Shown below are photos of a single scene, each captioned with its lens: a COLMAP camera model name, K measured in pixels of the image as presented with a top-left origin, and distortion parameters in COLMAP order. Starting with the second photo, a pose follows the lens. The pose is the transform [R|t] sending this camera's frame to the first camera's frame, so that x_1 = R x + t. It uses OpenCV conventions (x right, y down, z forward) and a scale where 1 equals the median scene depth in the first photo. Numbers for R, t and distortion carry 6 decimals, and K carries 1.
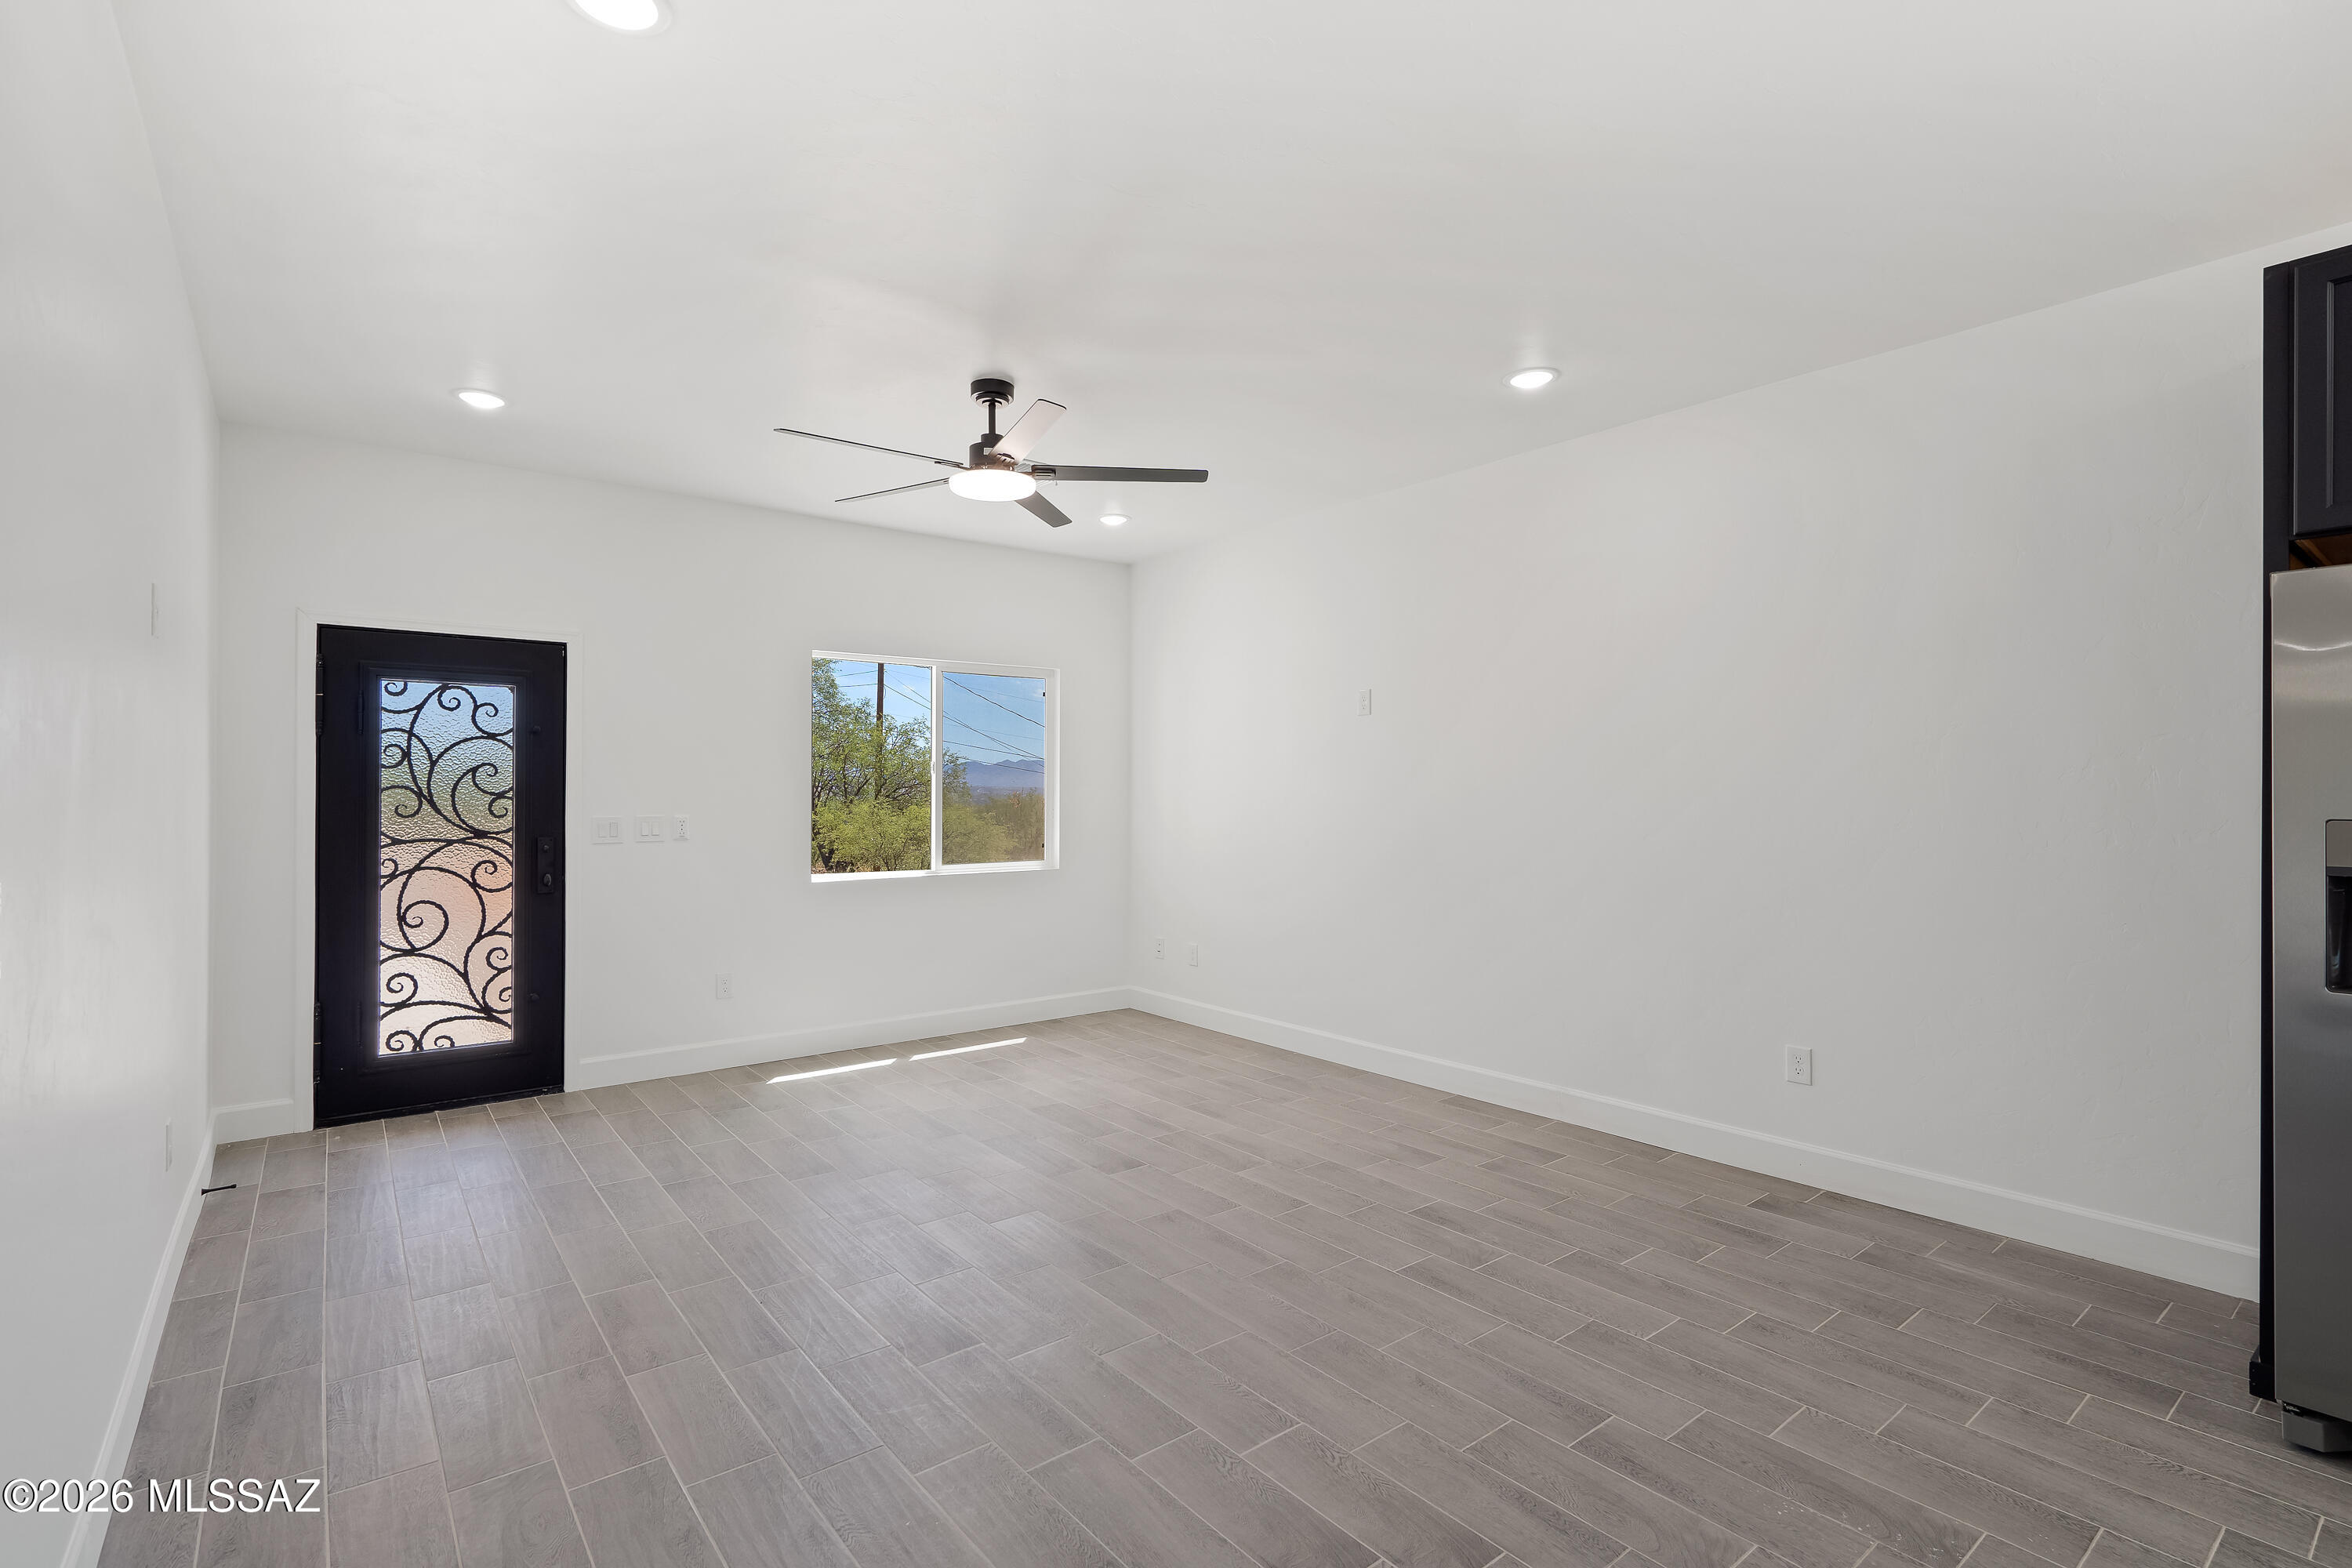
lens RADIAL K [[1075.0, 0, 1167.2], [0, 1075.0, 793.5], [0, 0, 1]] dist [-0.004384, 0.003039]
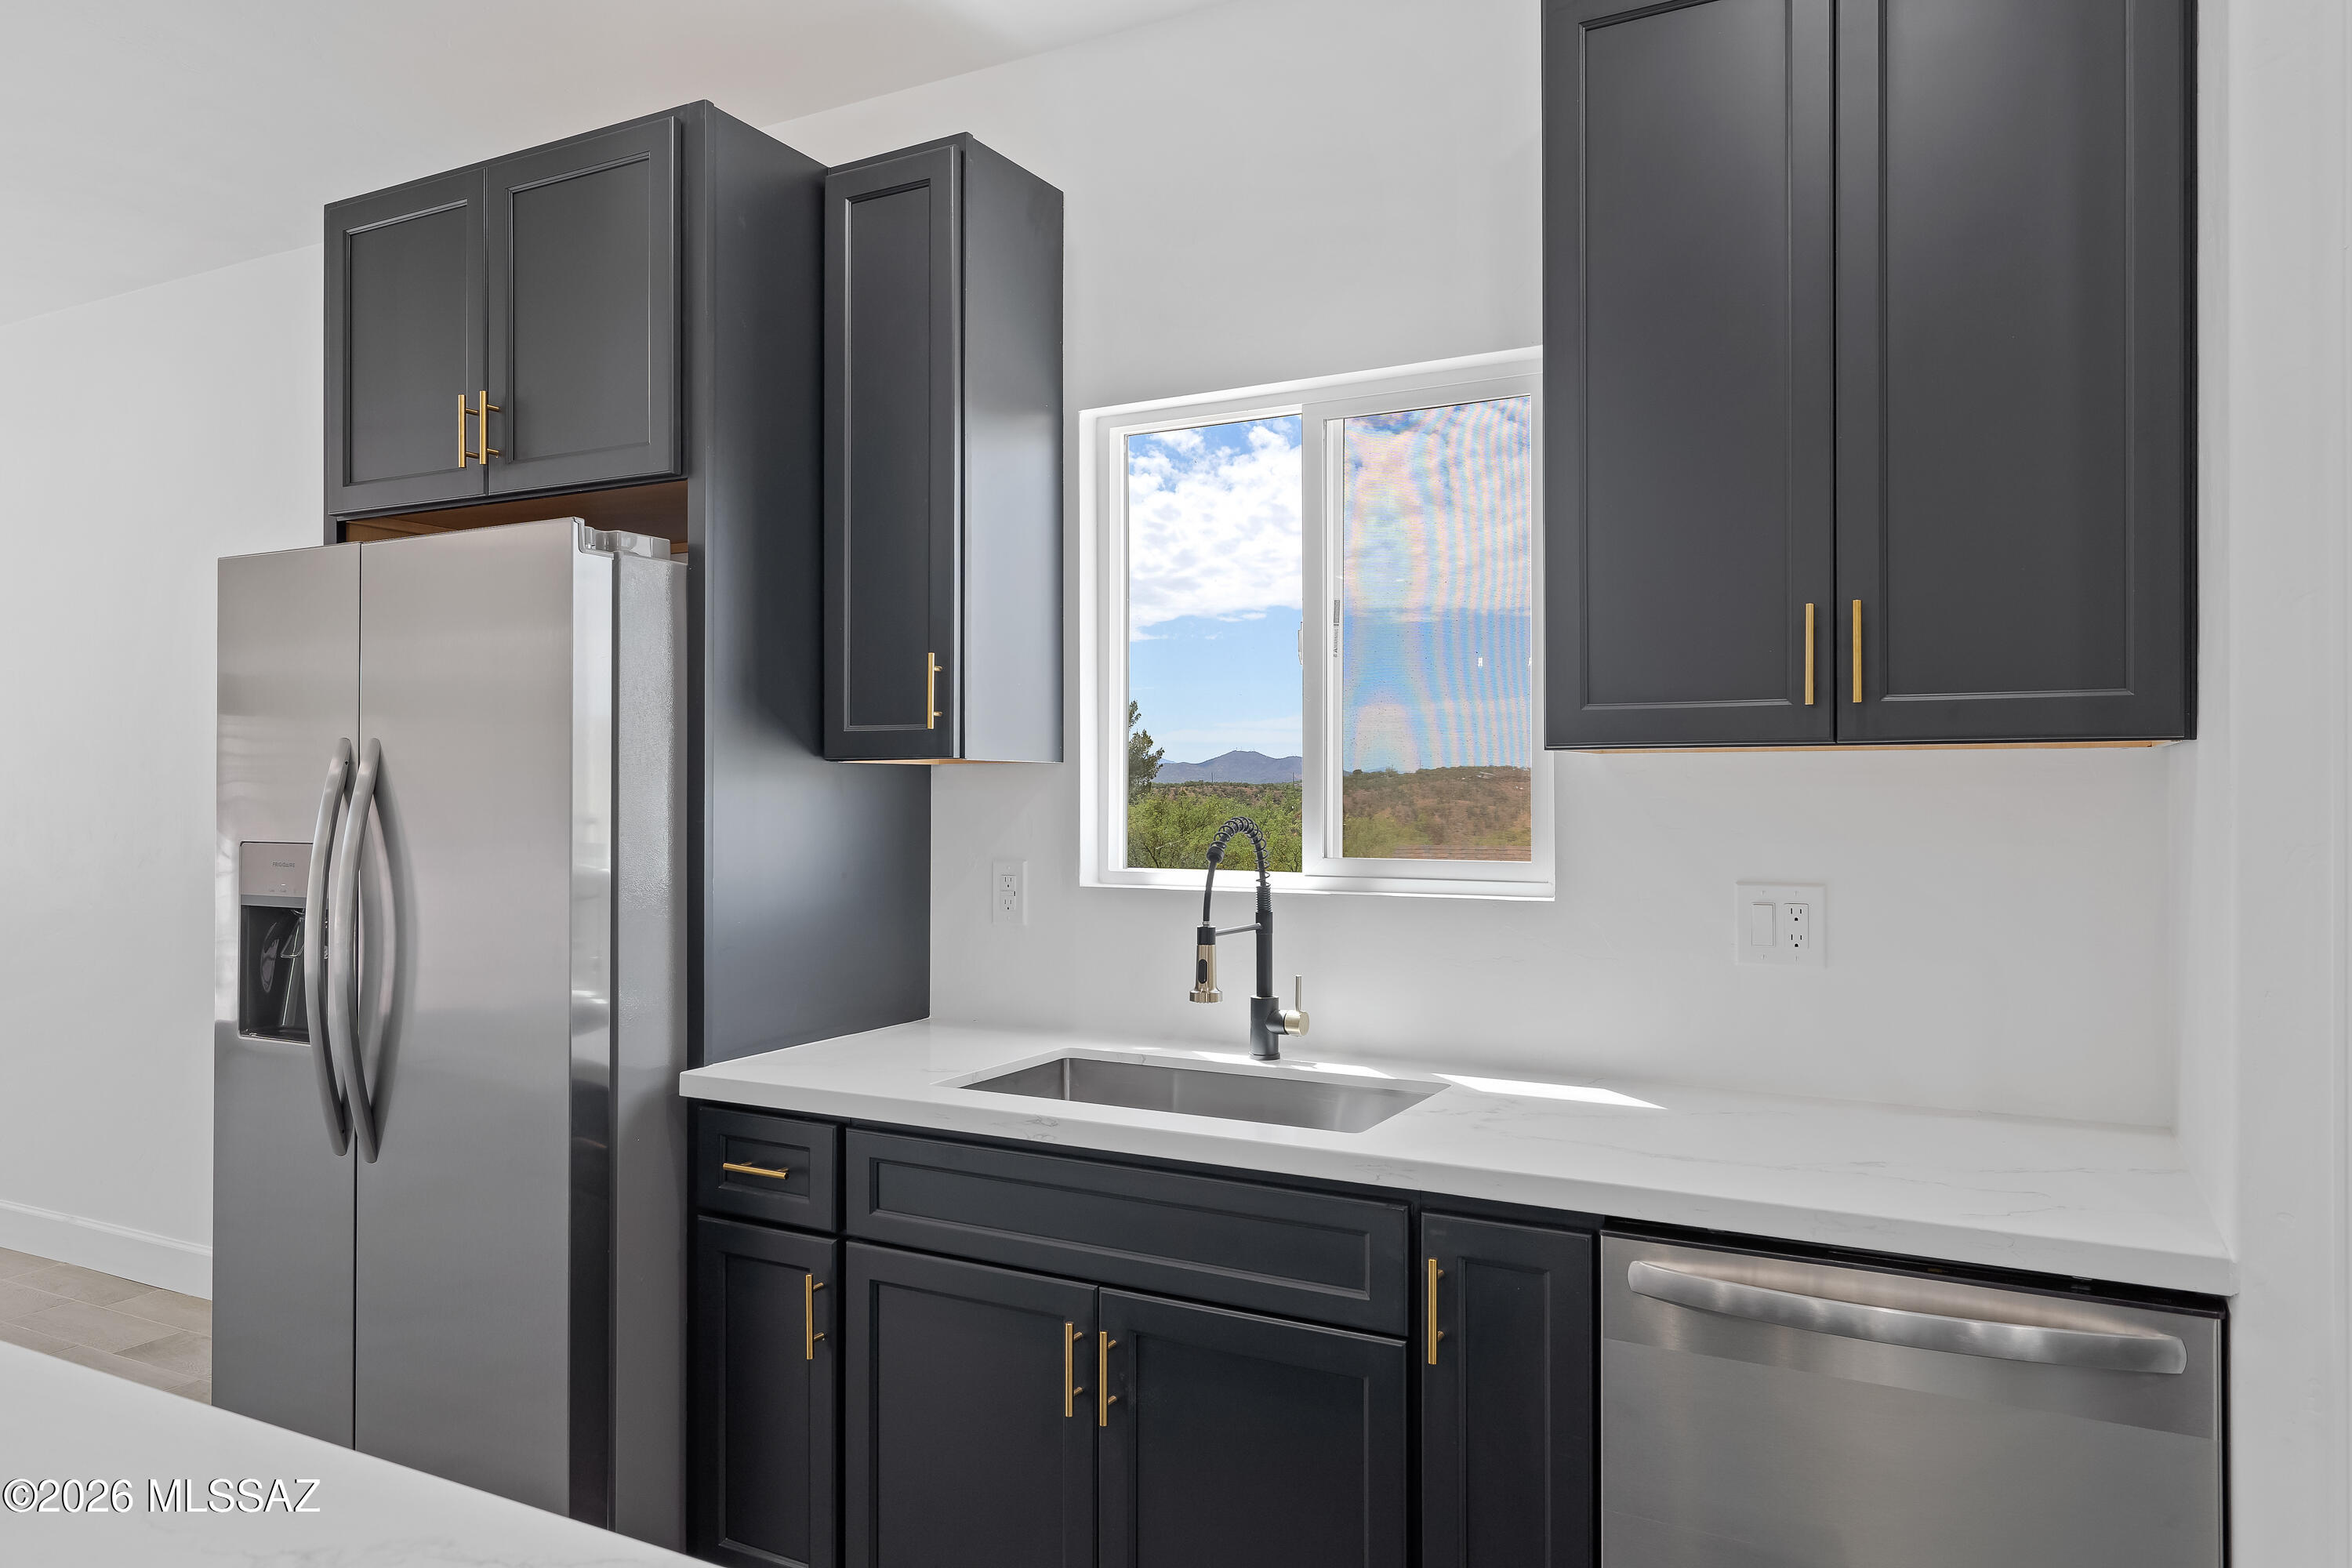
lens RADIAL K [[1576.1, 0, 1163.8], [0, 1576.1, 795.2], [0, 0, 1]] dist [0.021649, -0.005081]
pose [[0.920501, -0.004382, 0.390716, 0.615547], [0.002072, 0.999978, 0.006335, -0.010074], [-0.390736, -0.005022, 0.920489, -0.248041]]
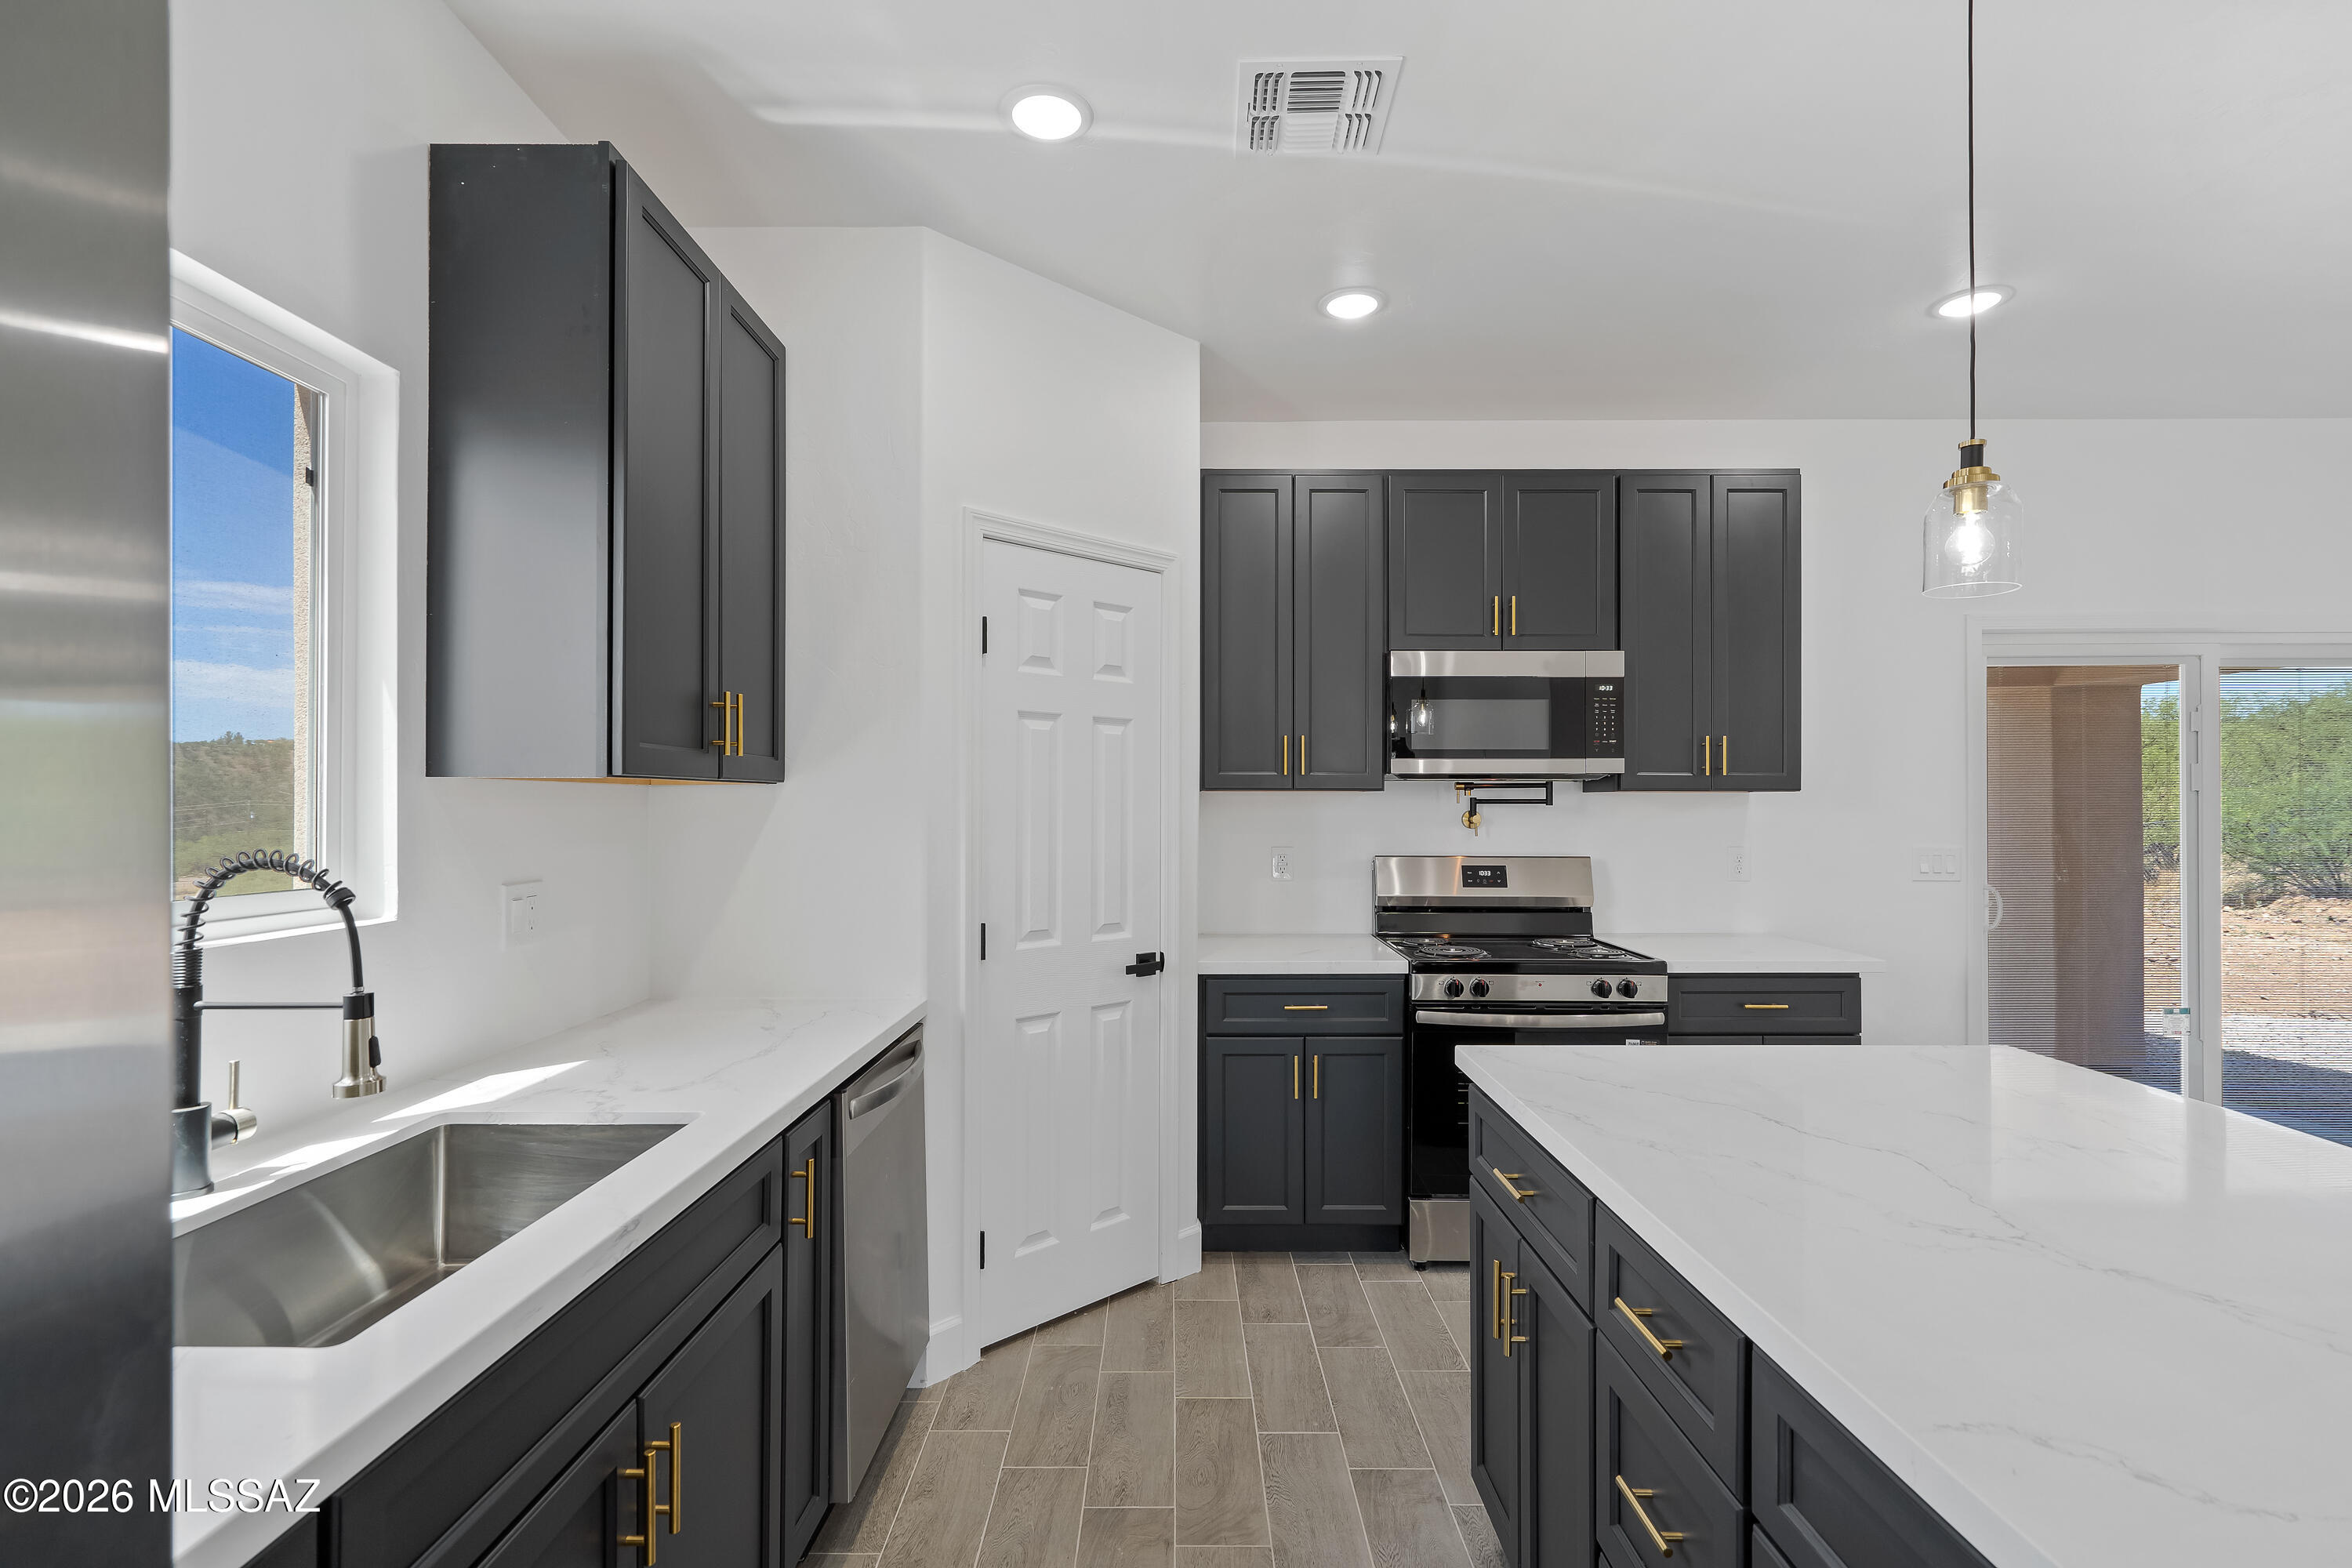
lens RADIAL K [[1075.0, 0, 1170.7], [0, 1075.0, 798.6], [0, 0, 1]] dist [-0.004384, 0.003039]
pose [[-0.780355, 0.003021, 0.625329, 0.502720], [-0.001425, 0.999977, -0.006608, -0.009988], [-0.625335, -0.006048, -0.780333, 0.355210]]
